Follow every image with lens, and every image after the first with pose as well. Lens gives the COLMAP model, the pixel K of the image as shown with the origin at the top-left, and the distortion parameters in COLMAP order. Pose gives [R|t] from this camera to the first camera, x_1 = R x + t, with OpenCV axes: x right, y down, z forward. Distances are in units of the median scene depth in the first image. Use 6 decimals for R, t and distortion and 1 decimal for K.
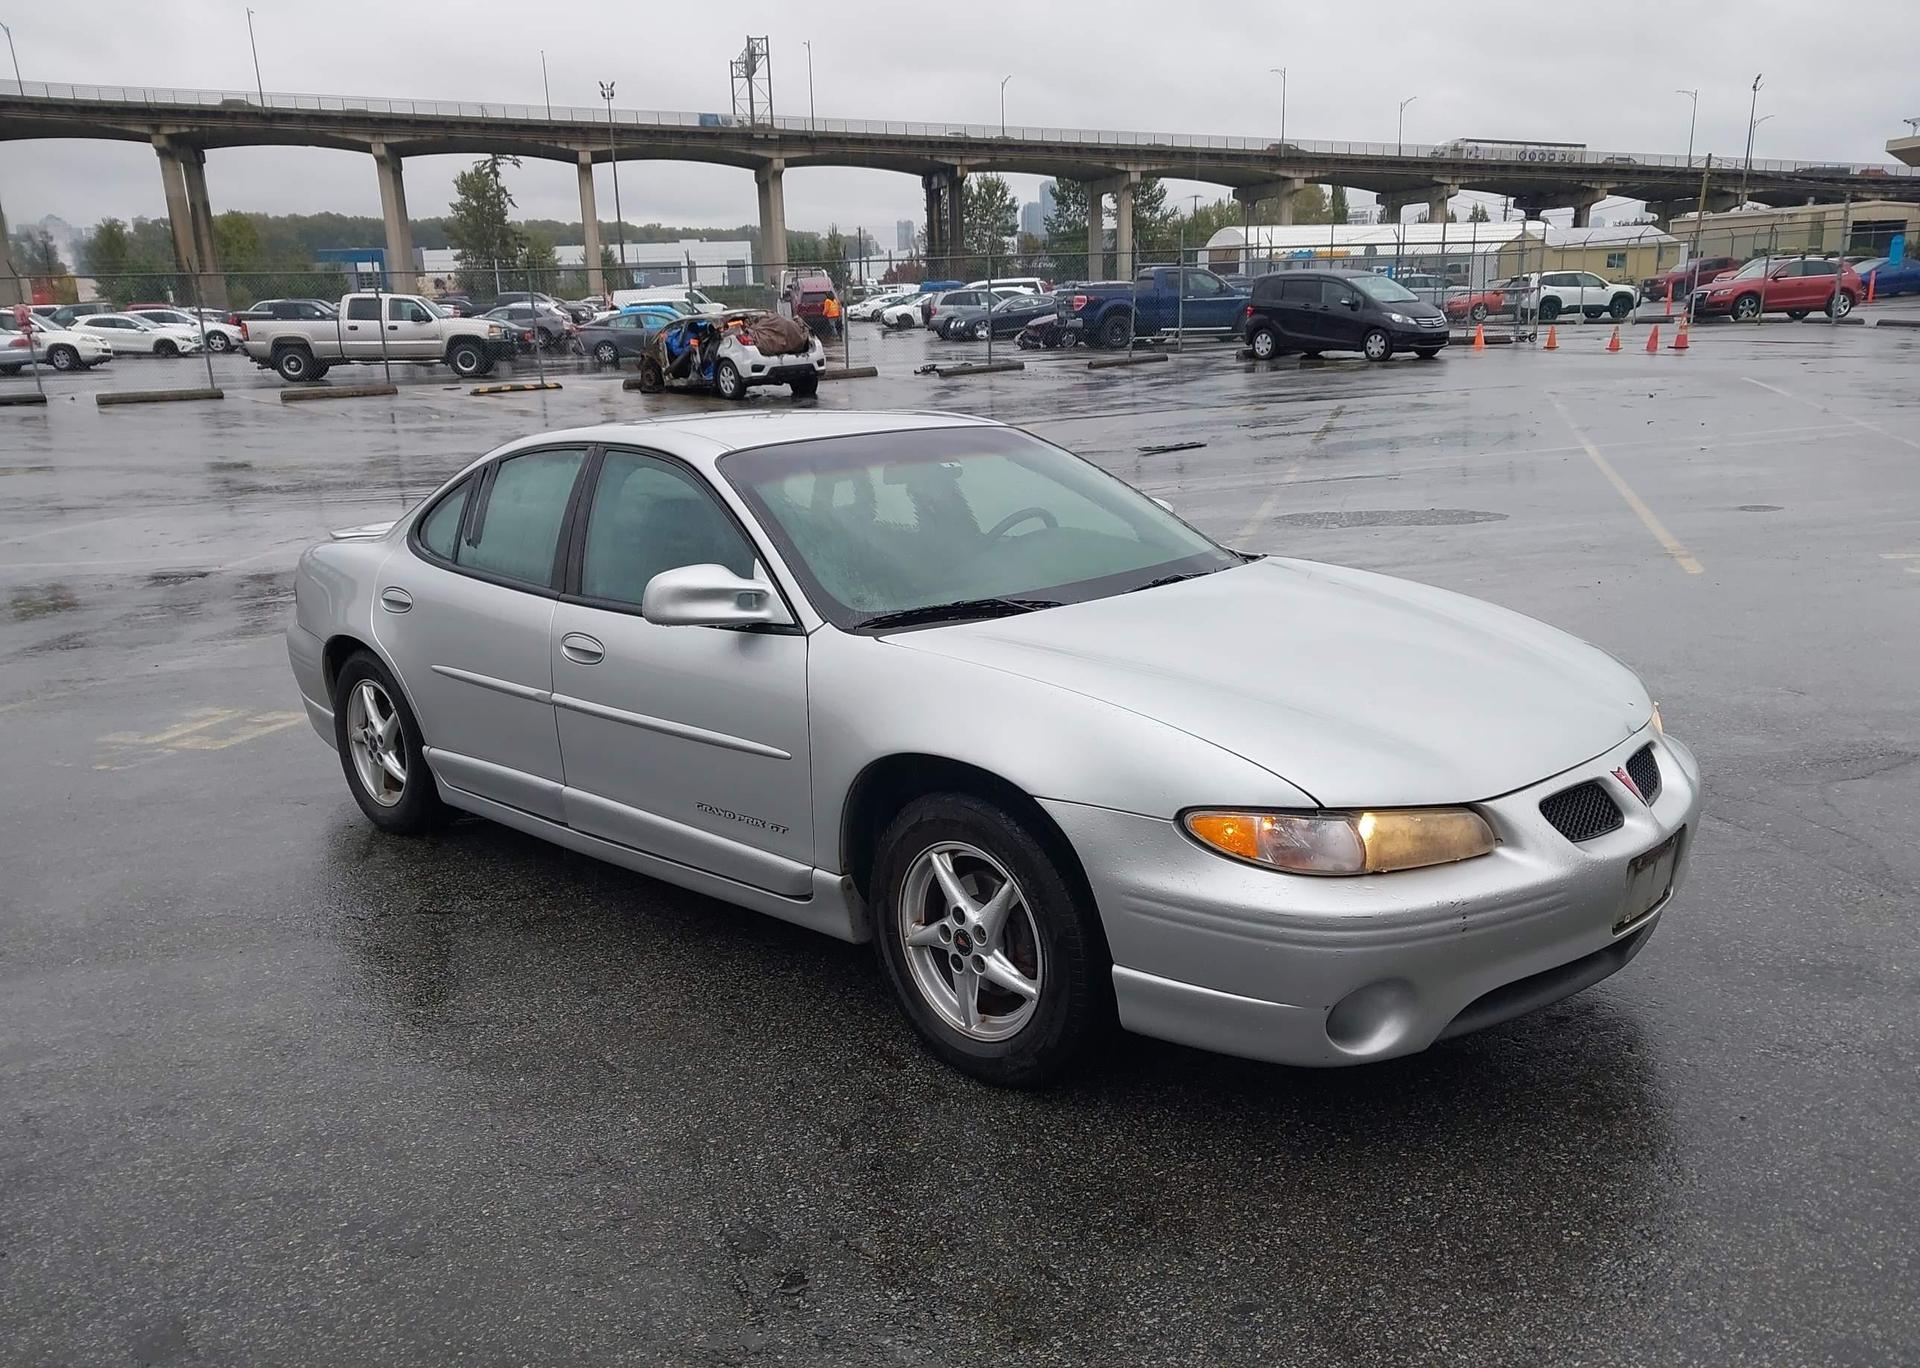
lens RADIAL K [[1490.7, 0, 955.6], [0, 1490.7, 742.9], [0, 0, 1]] dist [0.008365, -0.008798]
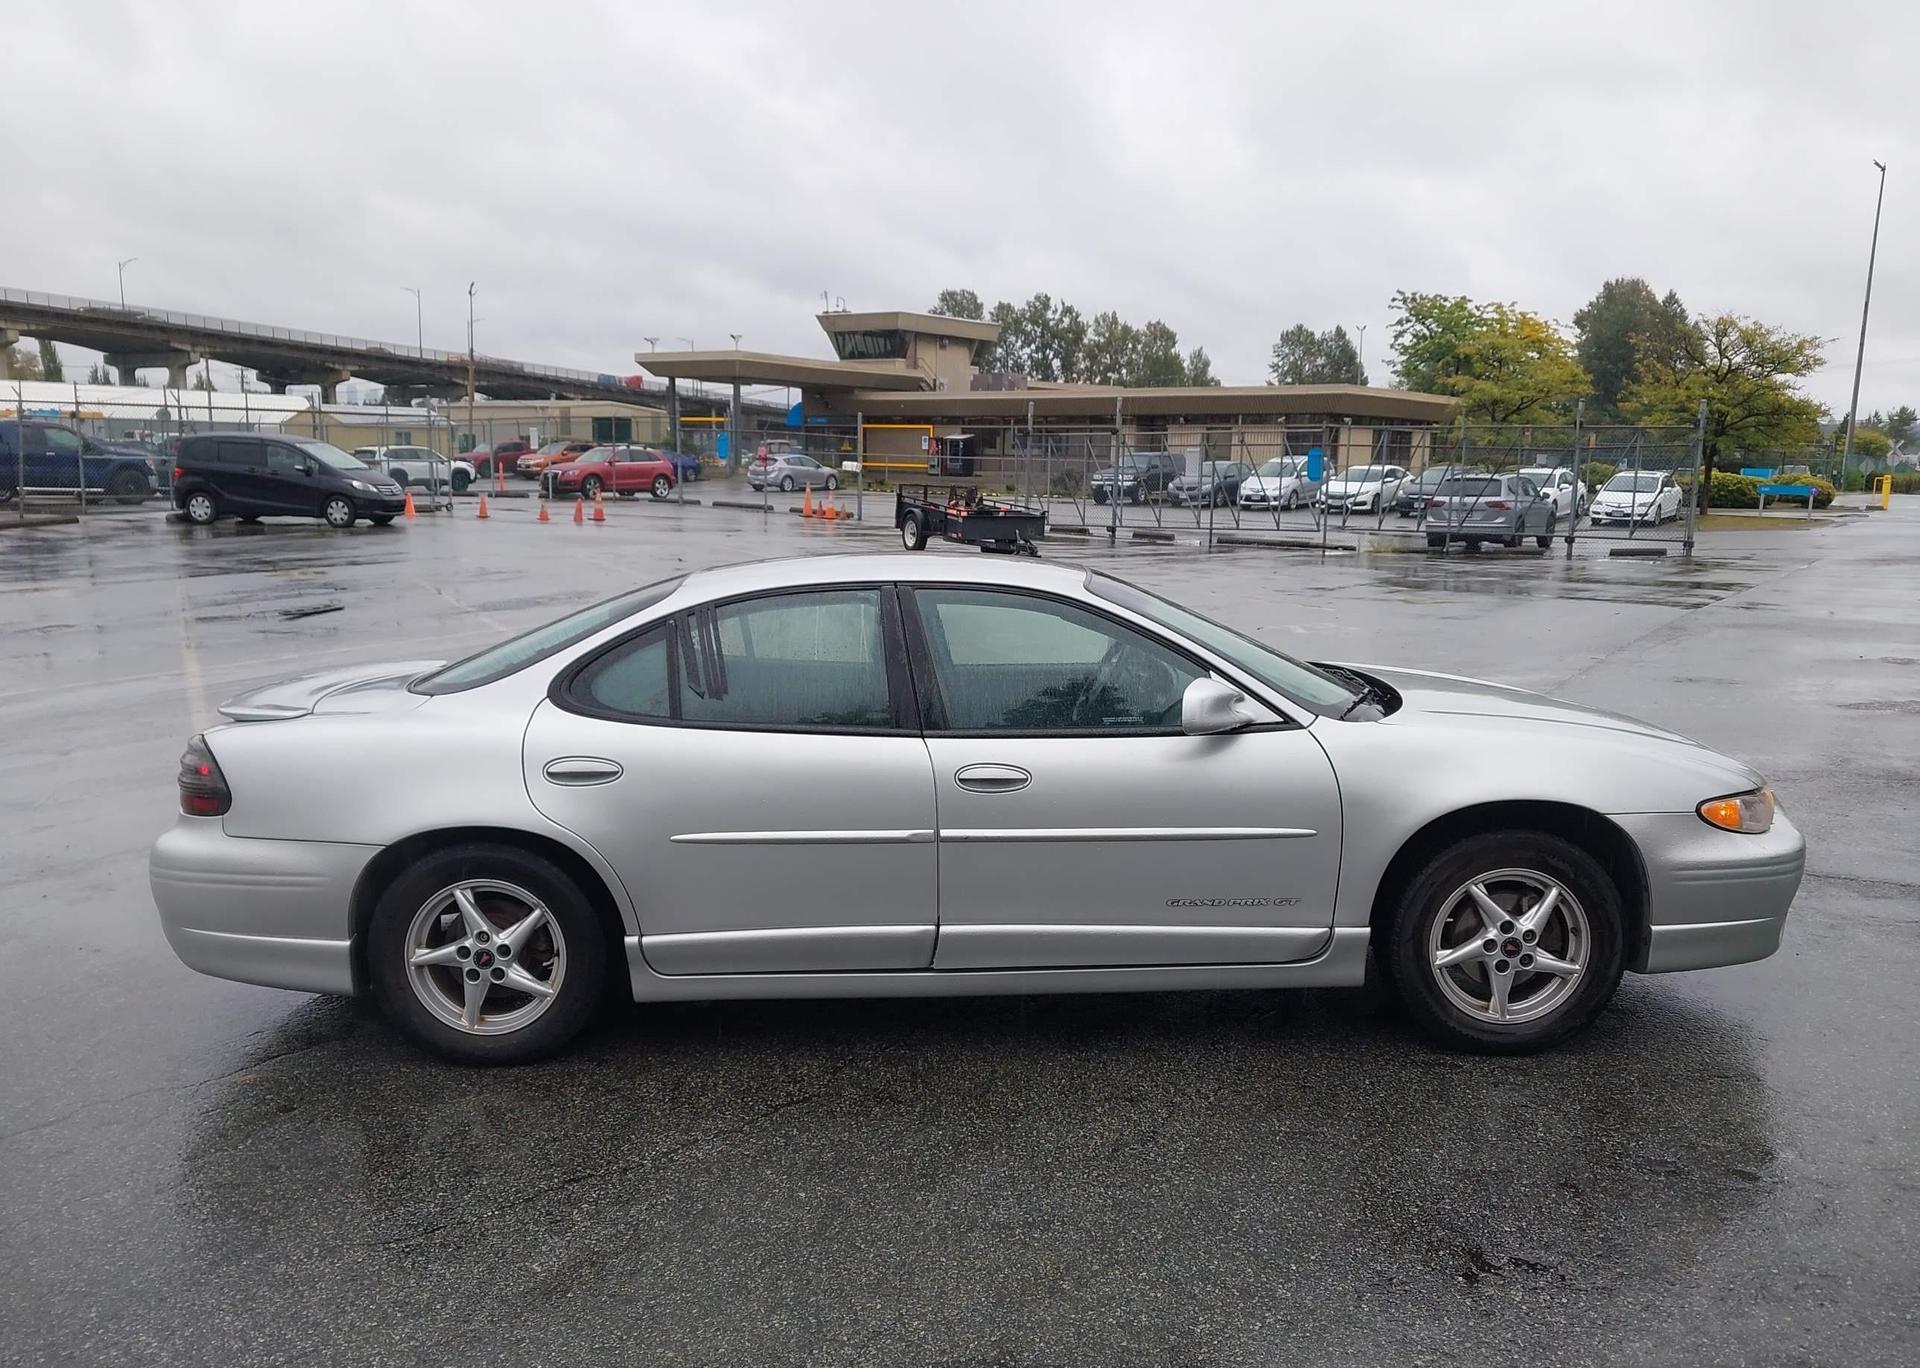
lens RADIAL K [[1464.6, 0, 957.5], [0, 1464.6, 767.4], [0, 0, 1]] dist [0.092800, -0.177842]
pose [[0.716319, -0.097939, 0.690866, -0.093370], [0.161544, 0.986478, -0.027649, -0.004636], [-0.678816, 0.131411, 0.722454, 0.030653]]
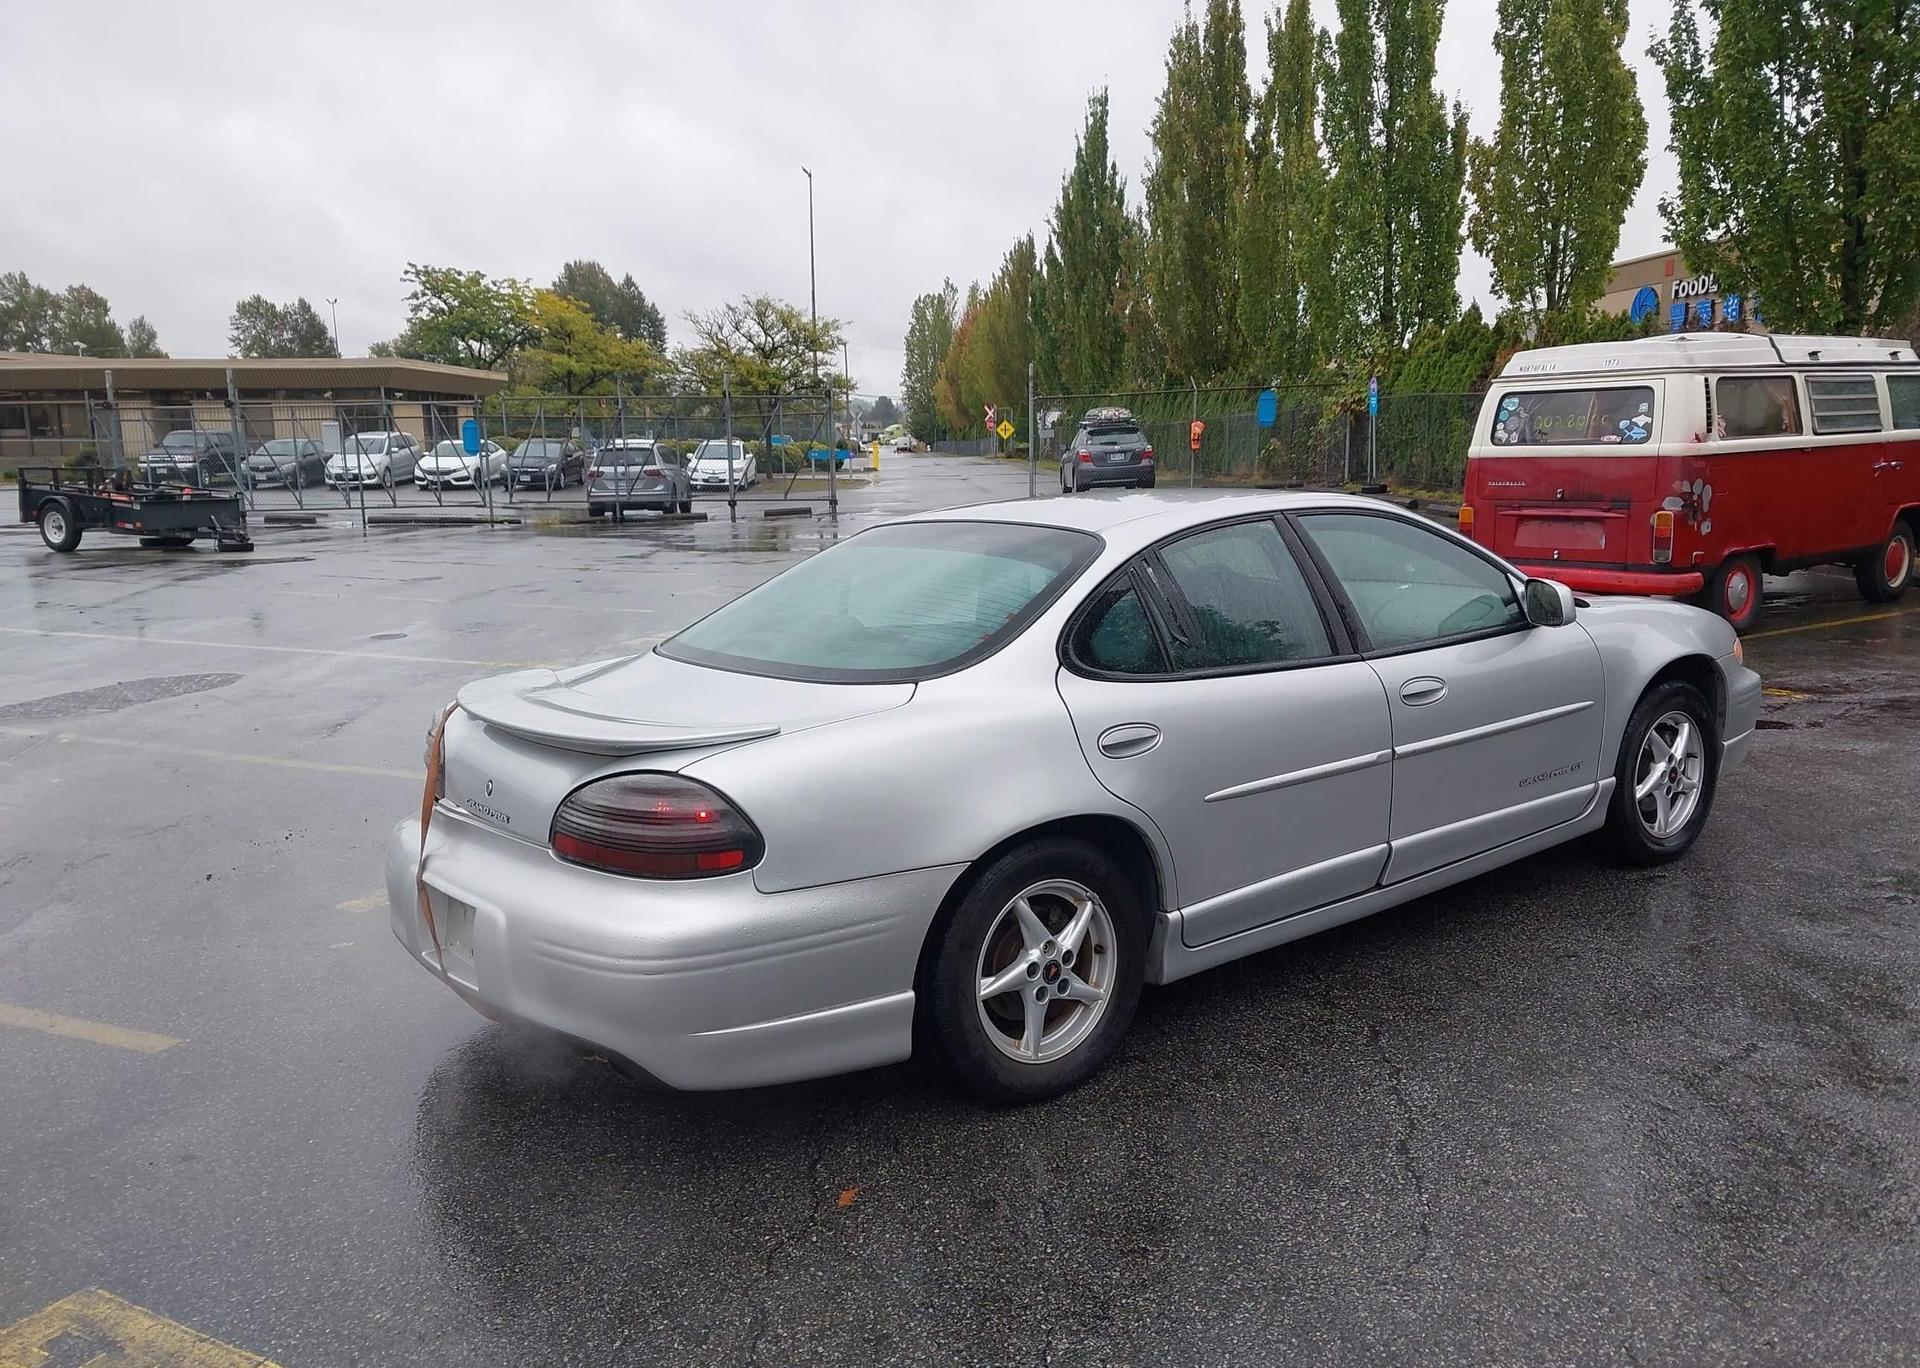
lens RADIAL K [[1502.5, 0, 959.9], [0, 1502.5, 724.0], [0, 0, 1]] dist [0.000324, 0.001161]
pose [[0.163904, -0.151079, 0.974839, -0.132154], [0.284647, 0.953413, 0.099900, -0.023594], [-0.944517, 0.261110, 0.199272, 0.109307]]
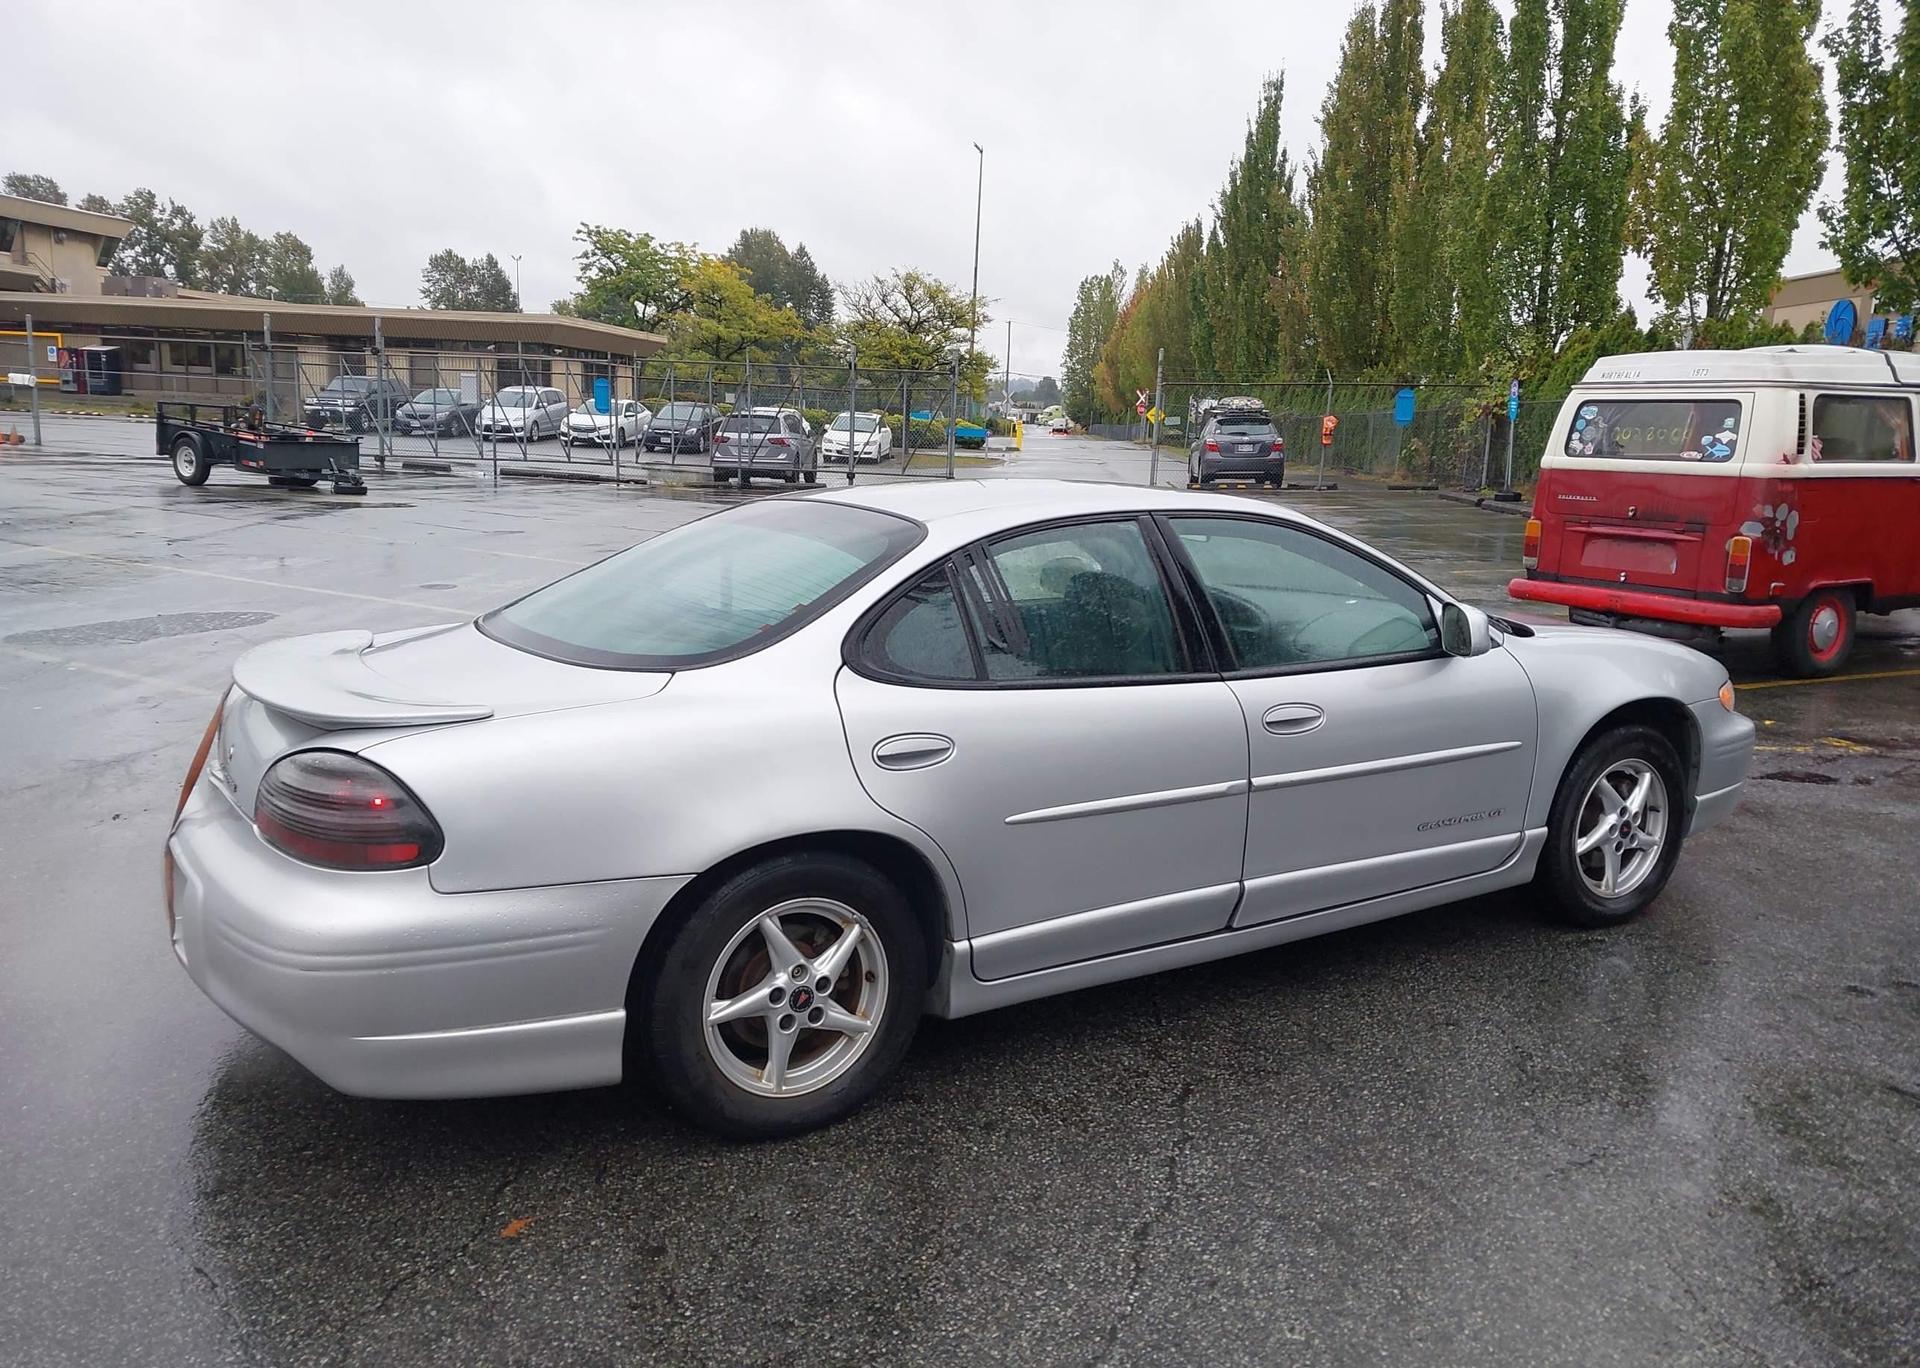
lens RADIAL K [[1490.7, 0, 955.6], [0, 1490.7, 742.9], [0, 0, 1]] dist [0.008365, -0.008798]
pose [[0.264222, -0.160877, 0.950950, -0.119492], [0.225766, 0.968912, 0.101187, -0.018993], [-0.937665, 0.187956, 0.292329, 0.091953]]
